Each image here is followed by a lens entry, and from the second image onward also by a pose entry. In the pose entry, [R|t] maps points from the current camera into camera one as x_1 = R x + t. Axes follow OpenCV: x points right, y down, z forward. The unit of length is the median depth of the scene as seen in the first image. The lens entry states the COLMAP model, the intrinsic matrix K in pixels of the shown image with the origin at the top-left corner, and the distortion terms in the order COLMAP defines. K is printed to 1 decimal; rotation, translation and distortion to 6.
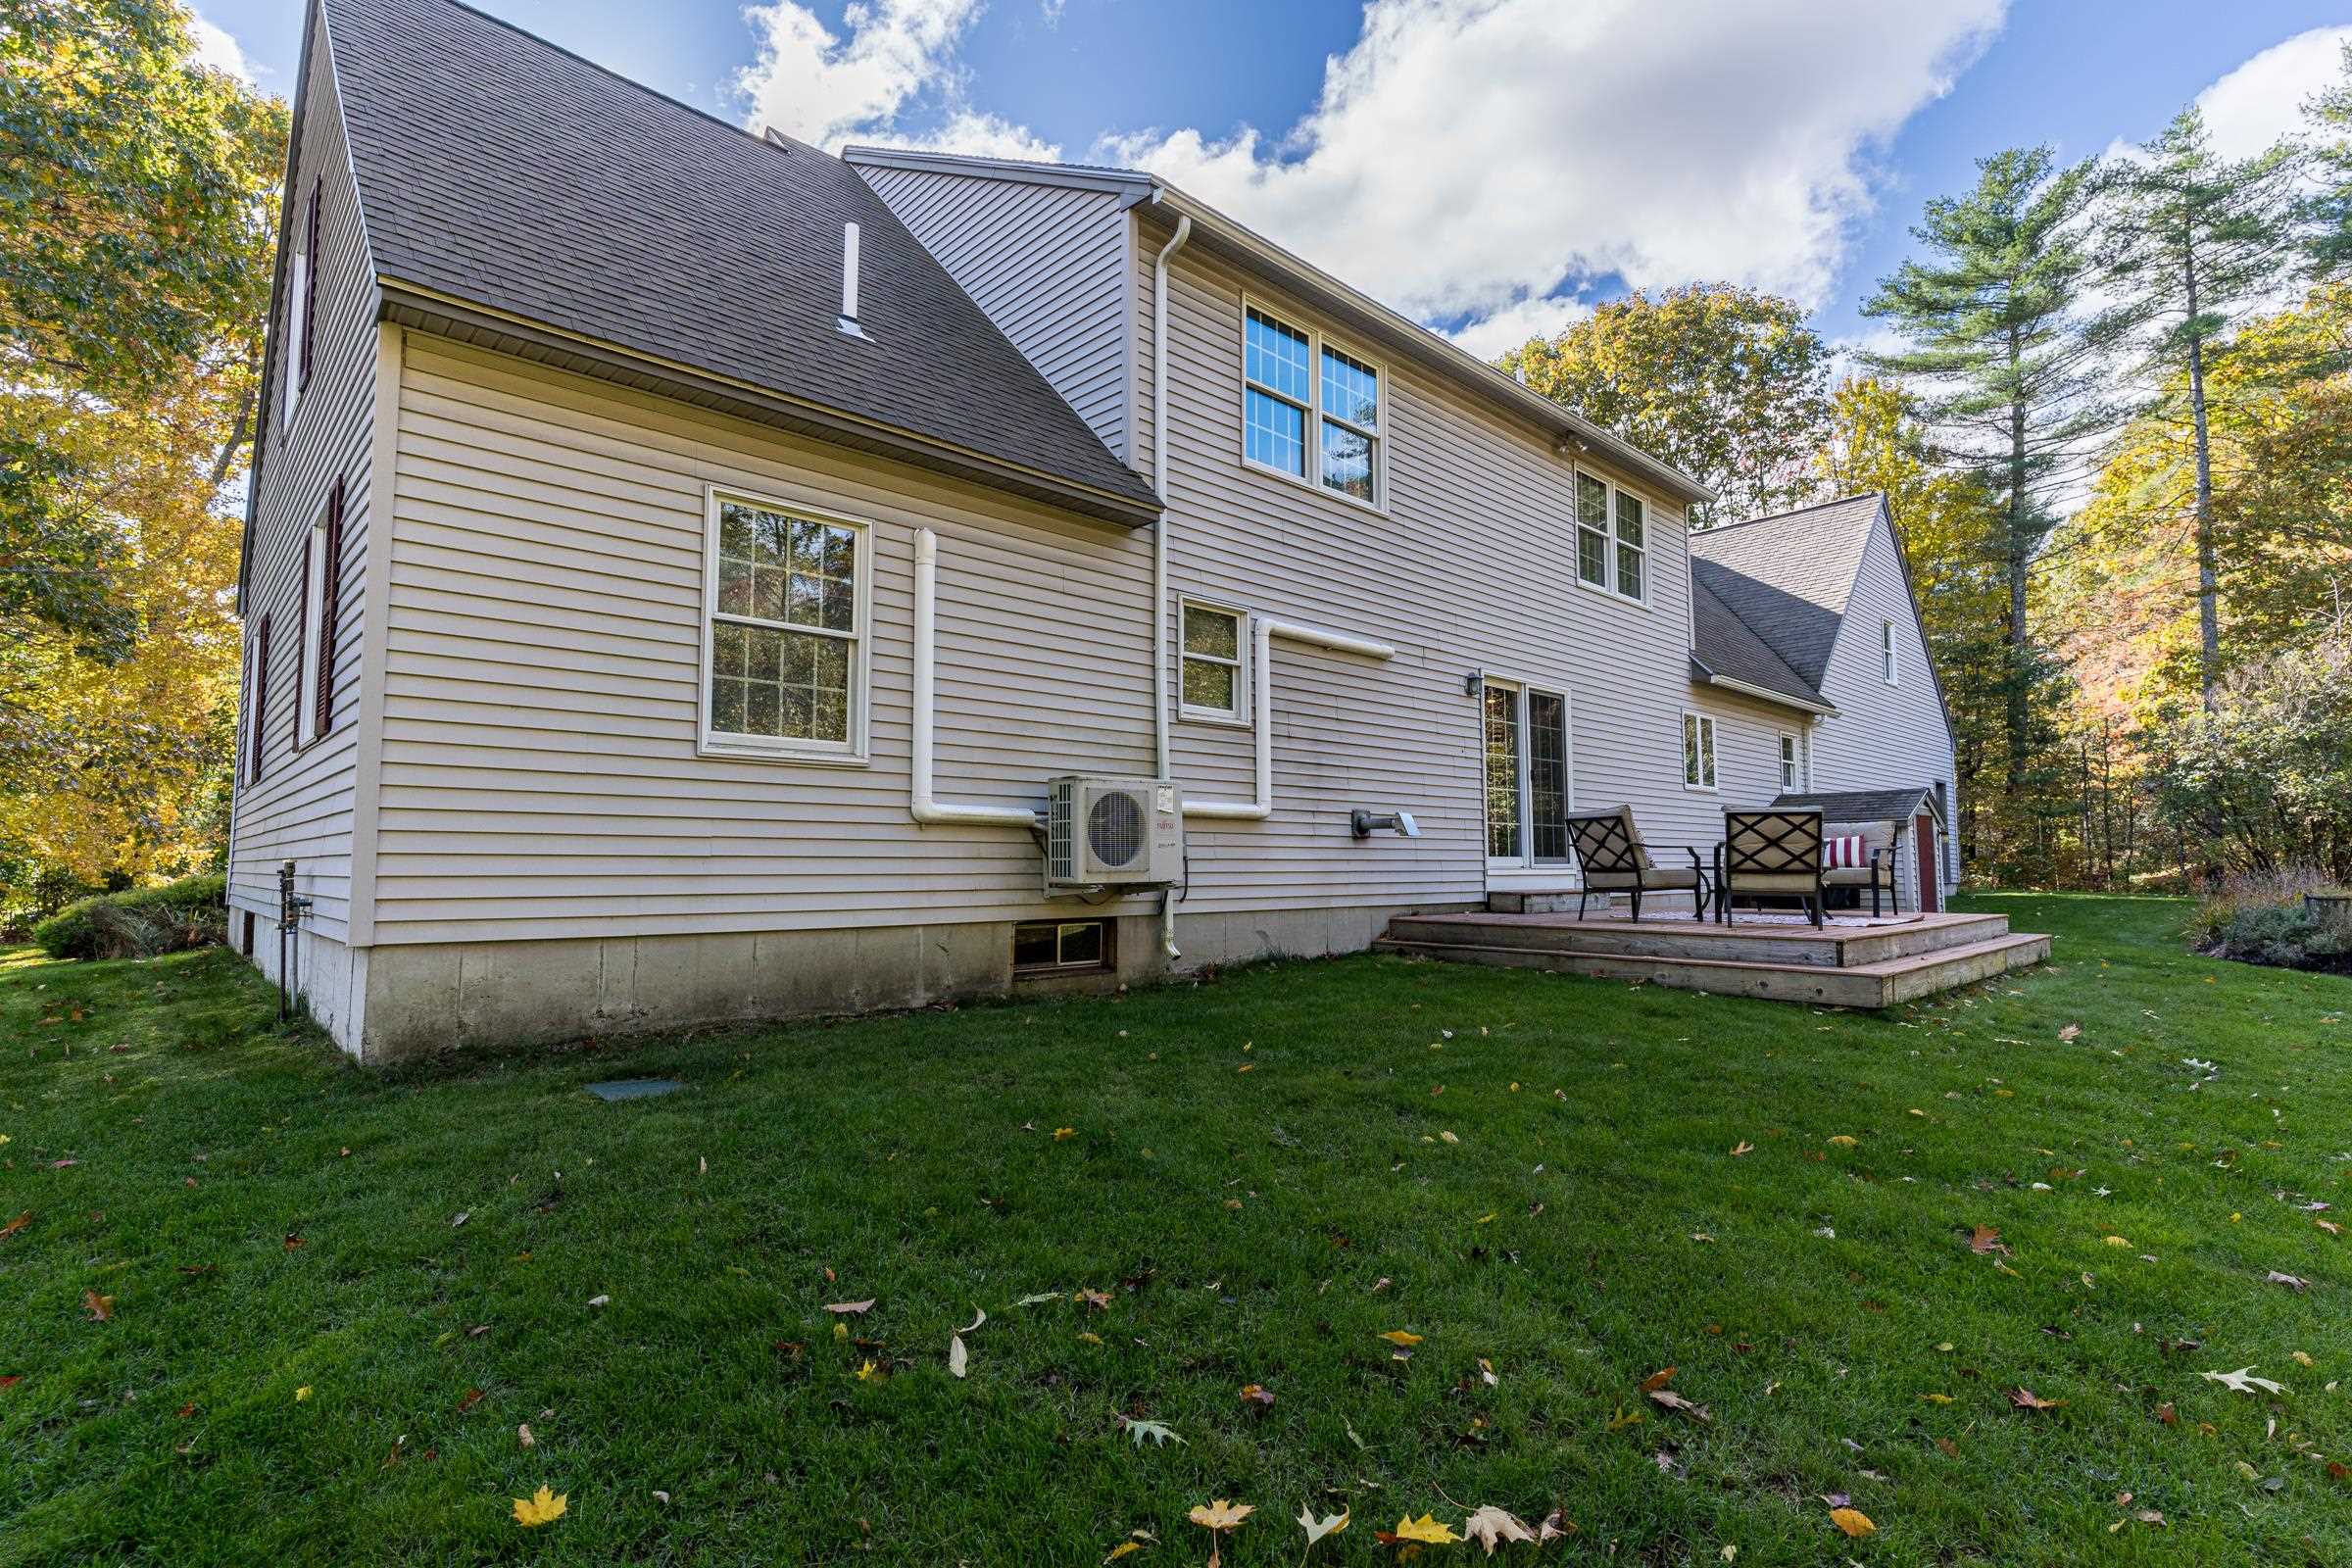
lens RADIAL K [[1124.7, 0, 1178.2], [0, 1124.7, 783.8], [0, 0, 1]] dist [-0.000221, 0.000125]
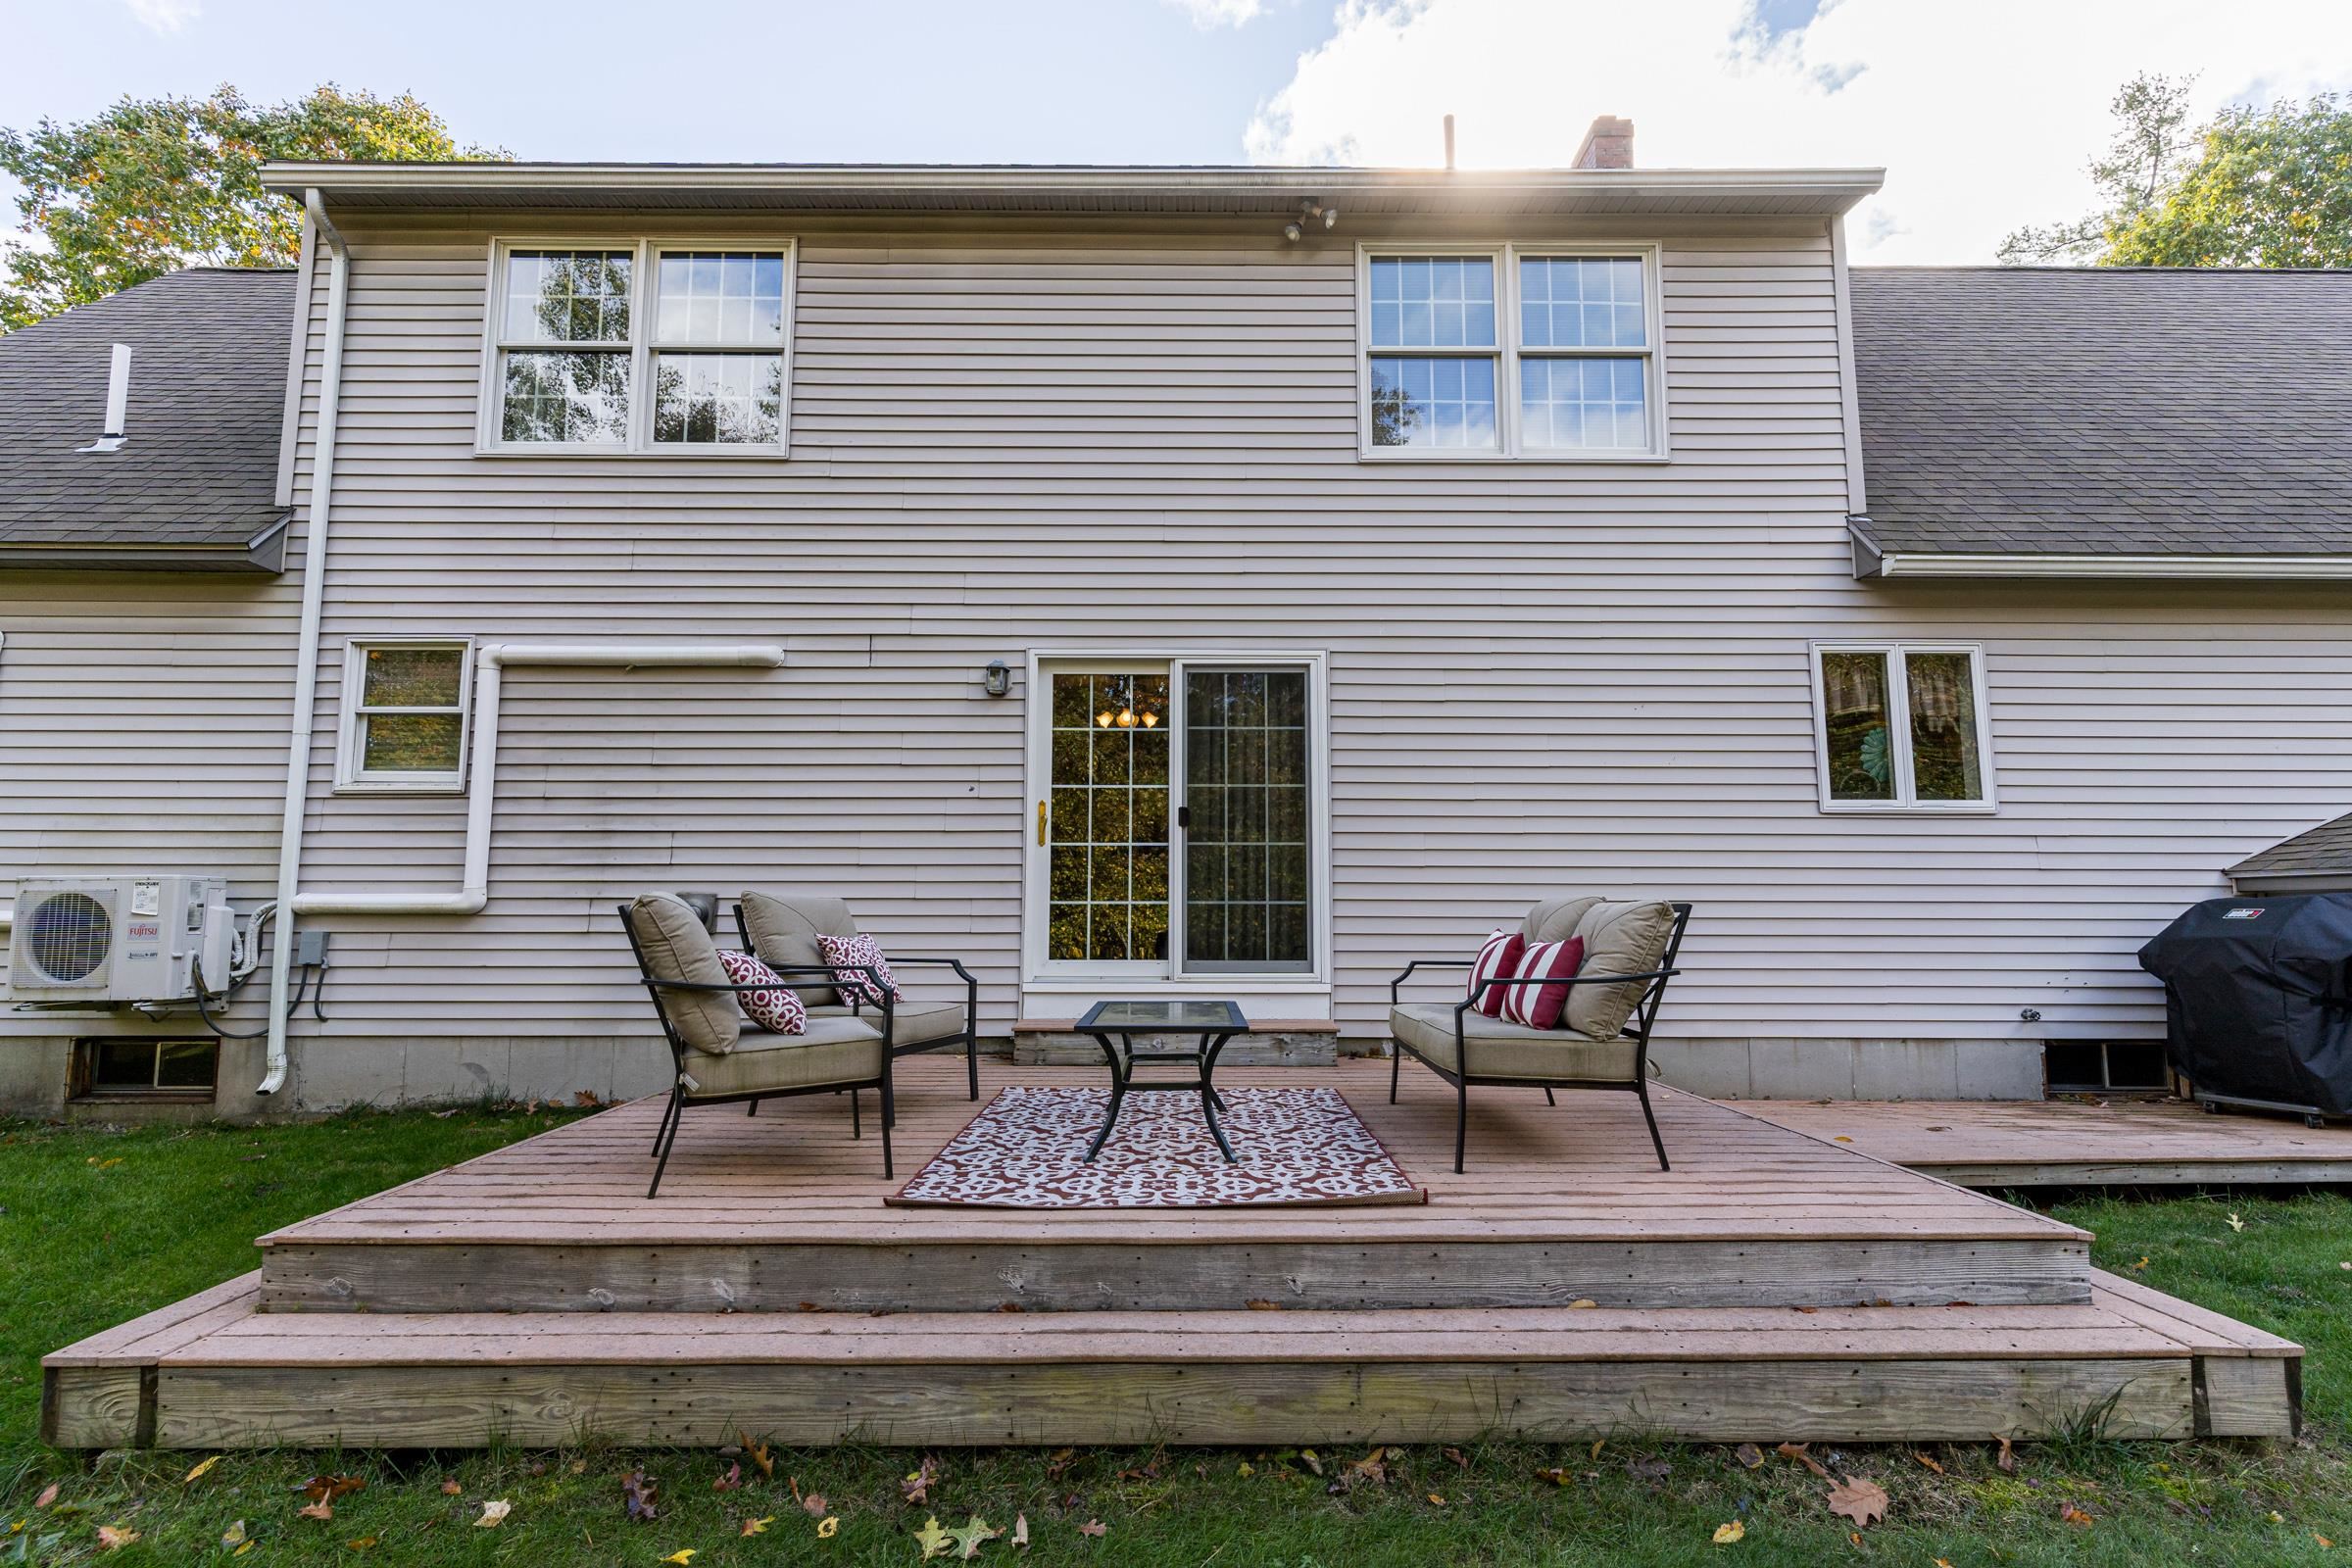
lens RADIAL K [[1124.7, 0, 1178.8], [0, 1124.7, 779.9], [0, 0, 1]] dist [-0.000221, 0.000125]
pose [[0.730502, -0.074717, -0.678811, 0.935979], [0.048268, 0.997160, -0.057815, 0.009417], [0.681203, 0.009470, 0.732034, 0.775537]]
